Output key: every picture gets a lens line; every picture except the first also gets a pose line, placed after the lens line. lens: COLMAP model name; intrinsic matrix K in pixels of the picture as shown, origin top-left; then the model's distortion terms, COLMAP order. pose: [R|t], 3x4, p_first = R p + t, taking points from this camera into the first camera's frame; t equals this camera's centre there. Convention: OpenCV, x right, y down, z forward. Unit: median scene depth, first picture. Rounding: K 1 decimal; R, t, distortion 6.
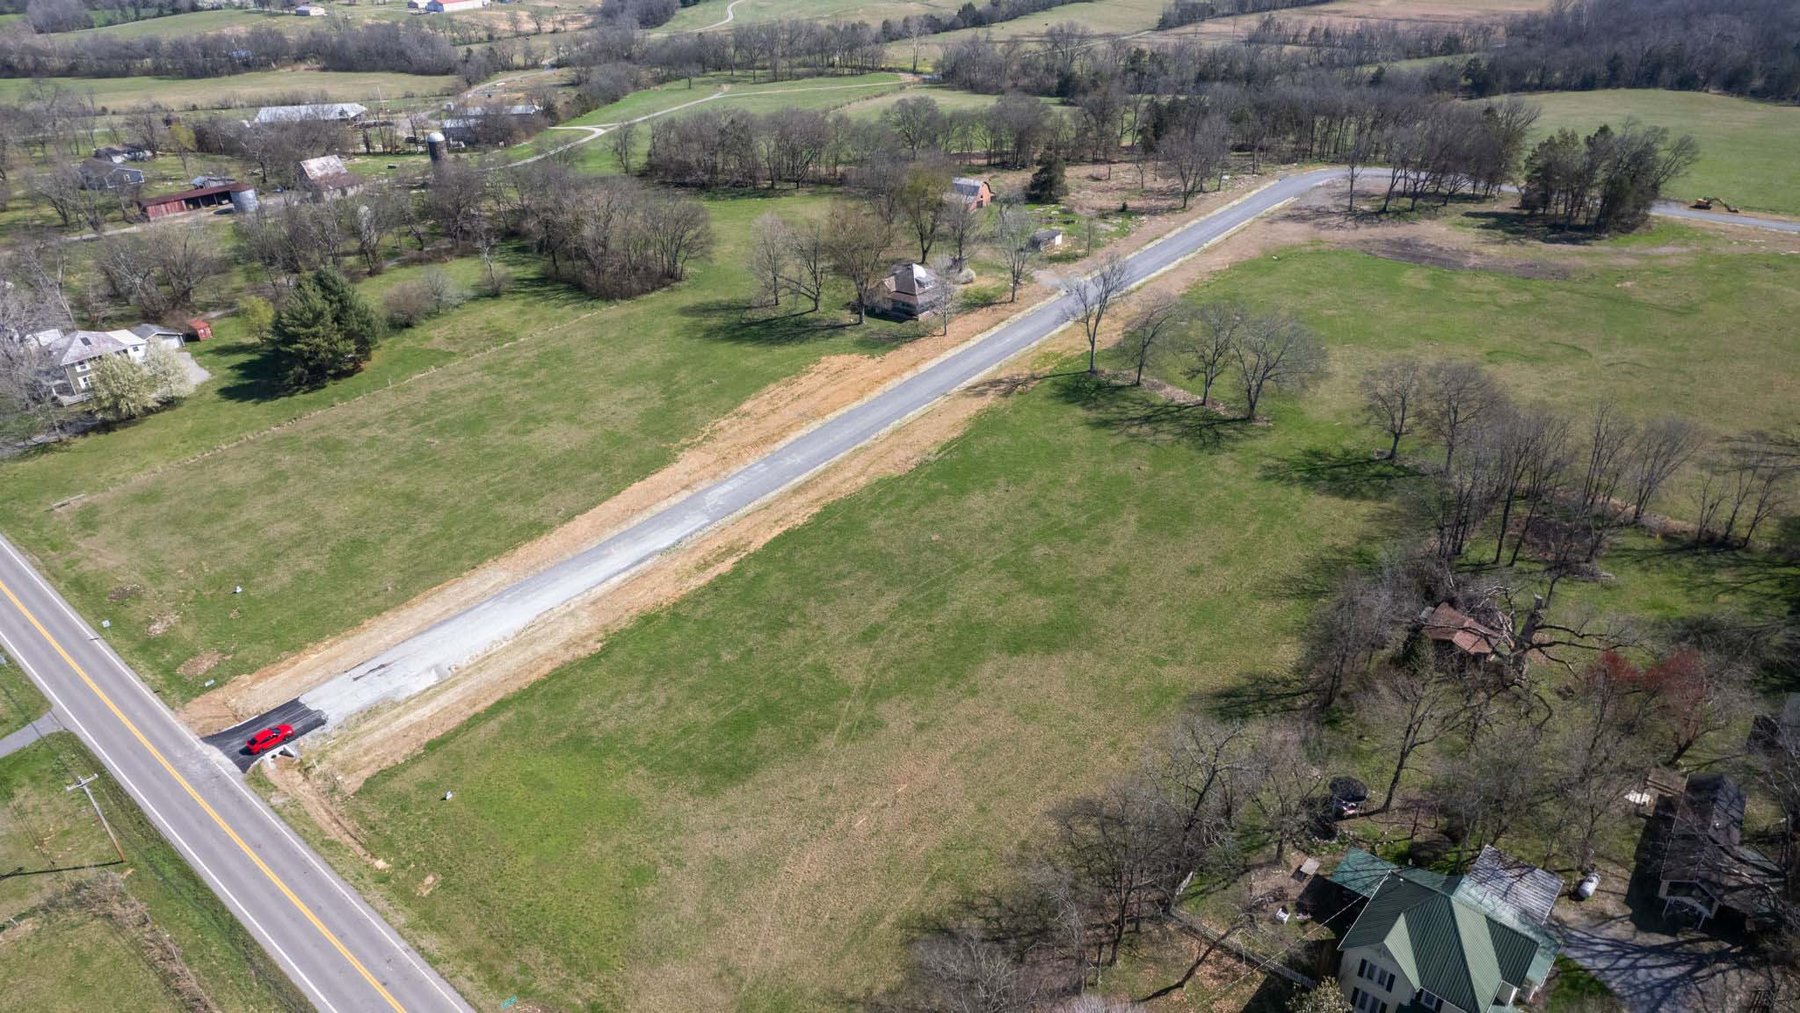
lens RADIAL K [[1159.6, 0, 891.7], [0, 1159.6, 520.4], [0, 0, 1]] dist [-0.074787, 0.070268]
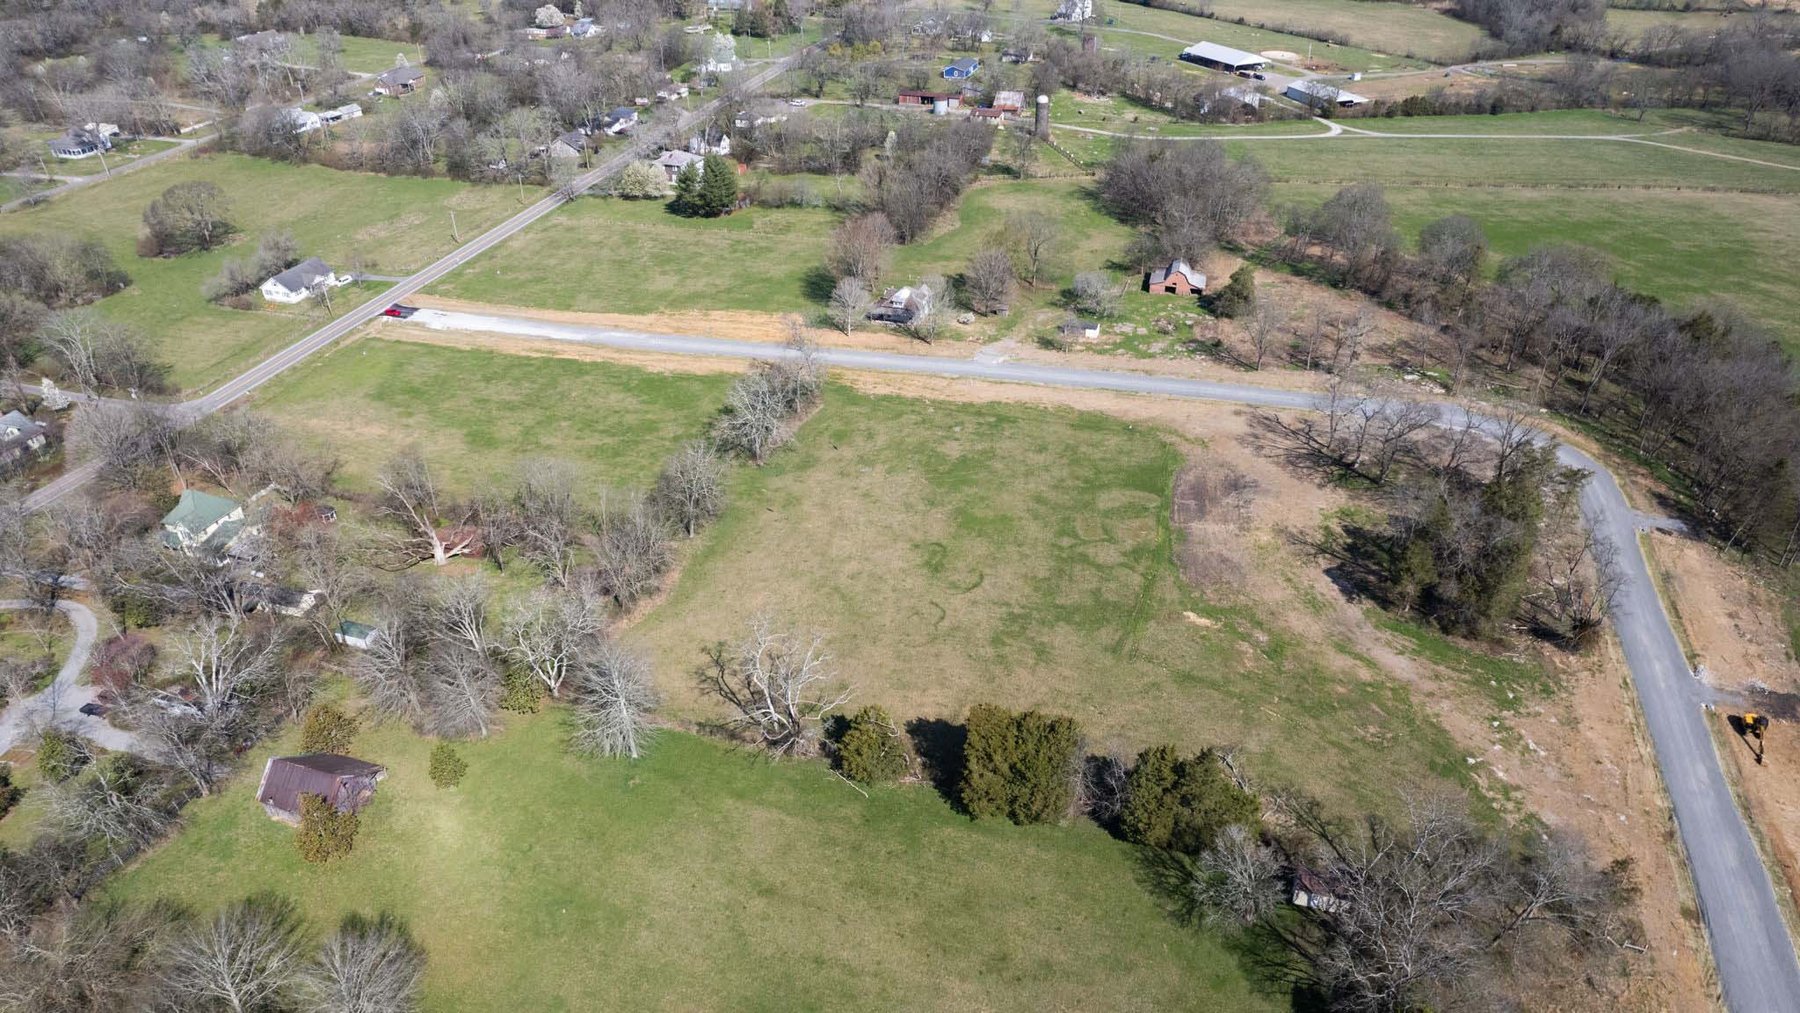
lens RADIAL K [[1159.6, 0, 891.7], [0, 1159.6, 520.4], [0, 0, 1]] dist [-0.074787, 0.070268]
pose [[0.366930, 0.524606, -0.768213, 1.316390], [-0.445750, 0.823988, 0.349786, -0.519377], [0.816498, 0.214084, 0.536189, 0.402875]]
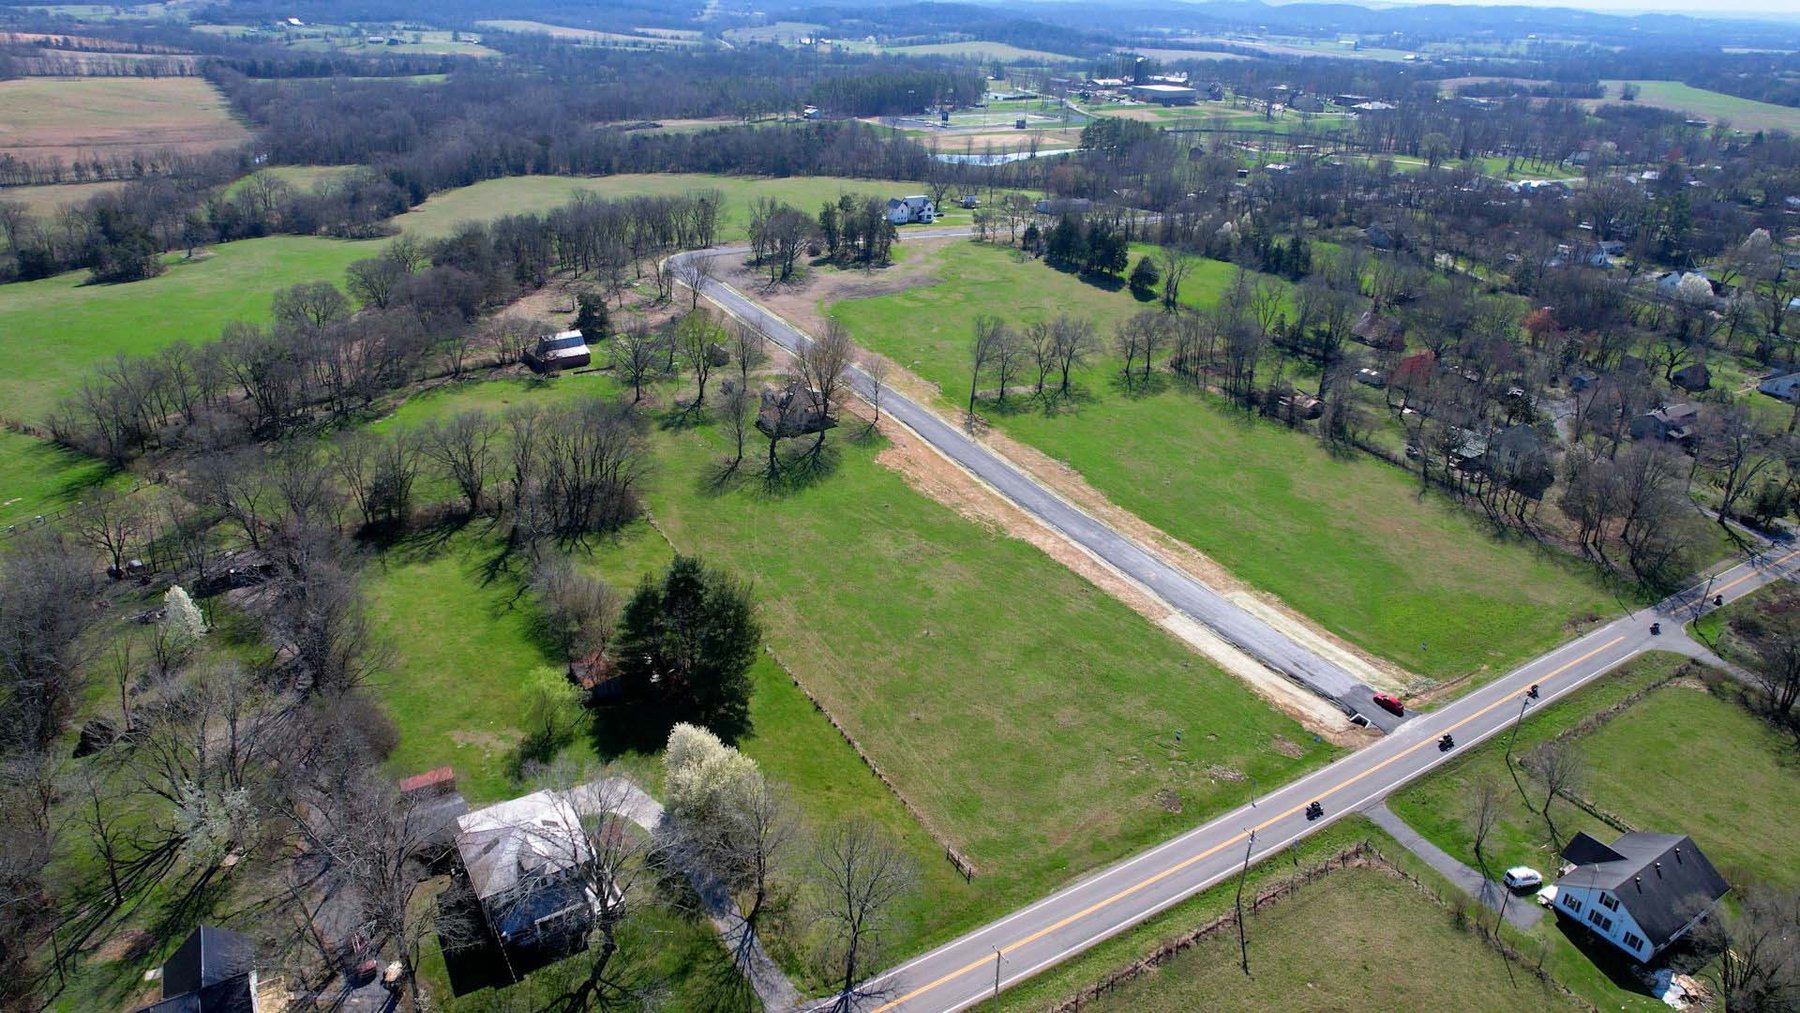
lens RADIAL K [[1137.2, 0, 892.1], [0, 1137.2, 511.6], [0, 0, 1]] dist [-0.071507, 0.061971]
pose [[0.286262, -0.374570, 0.881902, -1.179529], [0.433354, 0.871515, 0.229493, -0.381703], [-0.854552, 0.316480, 0.411803, 0.554203]]
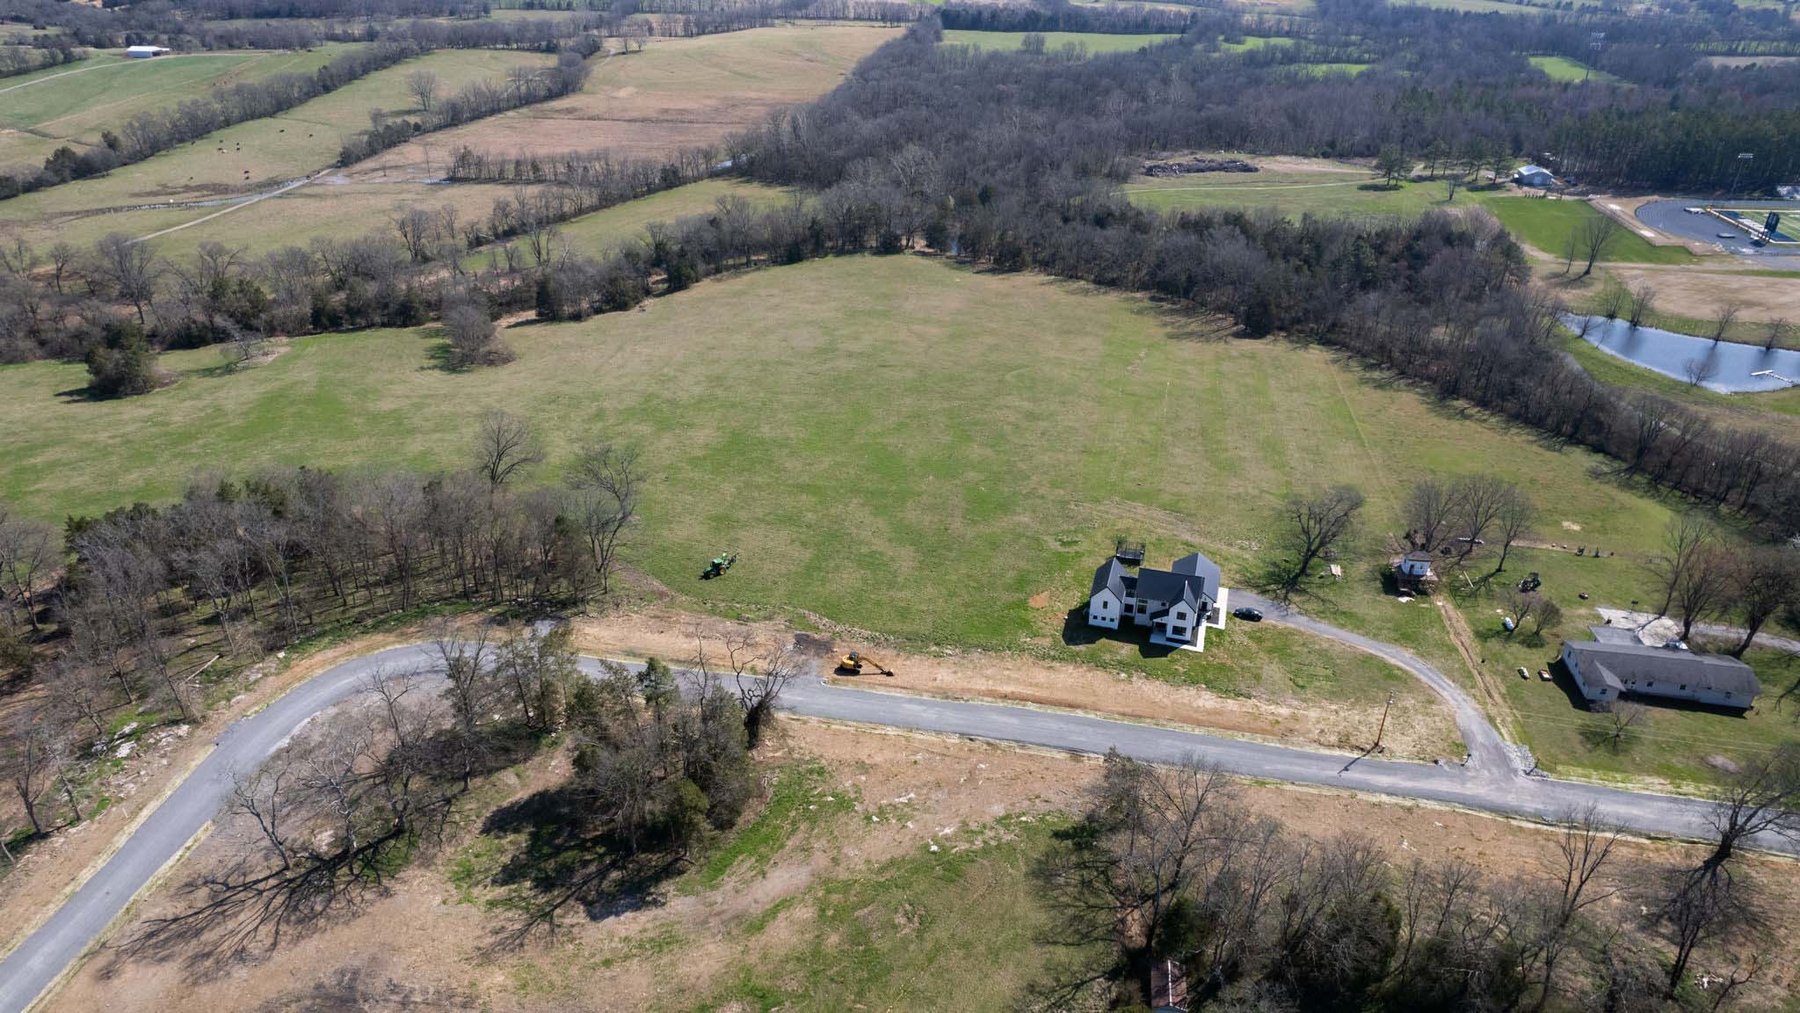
lens RADIAL K [[1135.5, 0, 884.2], [0, 1135.5, 549.4], [0, 0, 1]] dist [-0.063806, 0.058796]
pose [[0.869223, -0.231220, 0.437023, 0.617293], [0.220777, 0.972408, 0.075364, -0.547185], [-0.442391, 0.030977, 0.896287, 0.513004]]
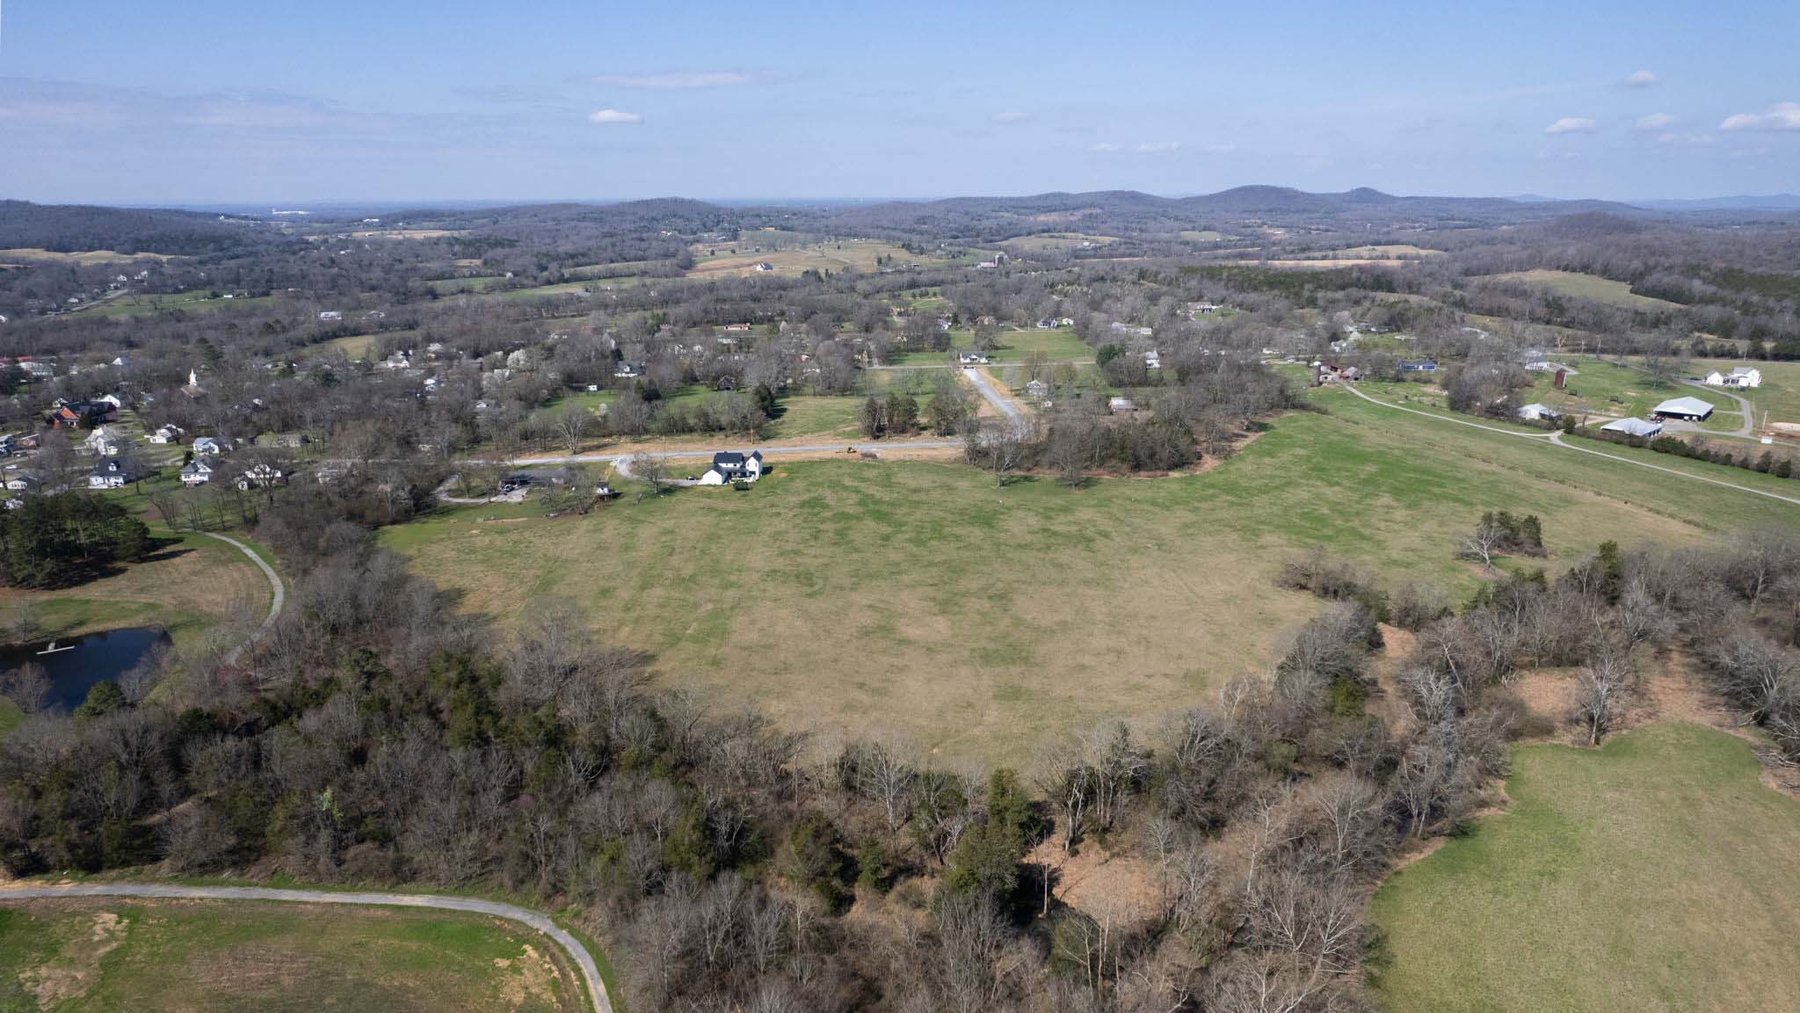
lens RADIAL K [[1159.6, 0, 891.7], [0, 1159.6, 520.4], [0, 0, 1]] dist [-0.074787, 0.070268]
pose [[-0.729349, 0.215589, -0.649286, 2.680442], [-0.312815, 0.738944, 0.596748, -1.881991], [0.608438, 0.638344, -0.471508, 2.796292]]
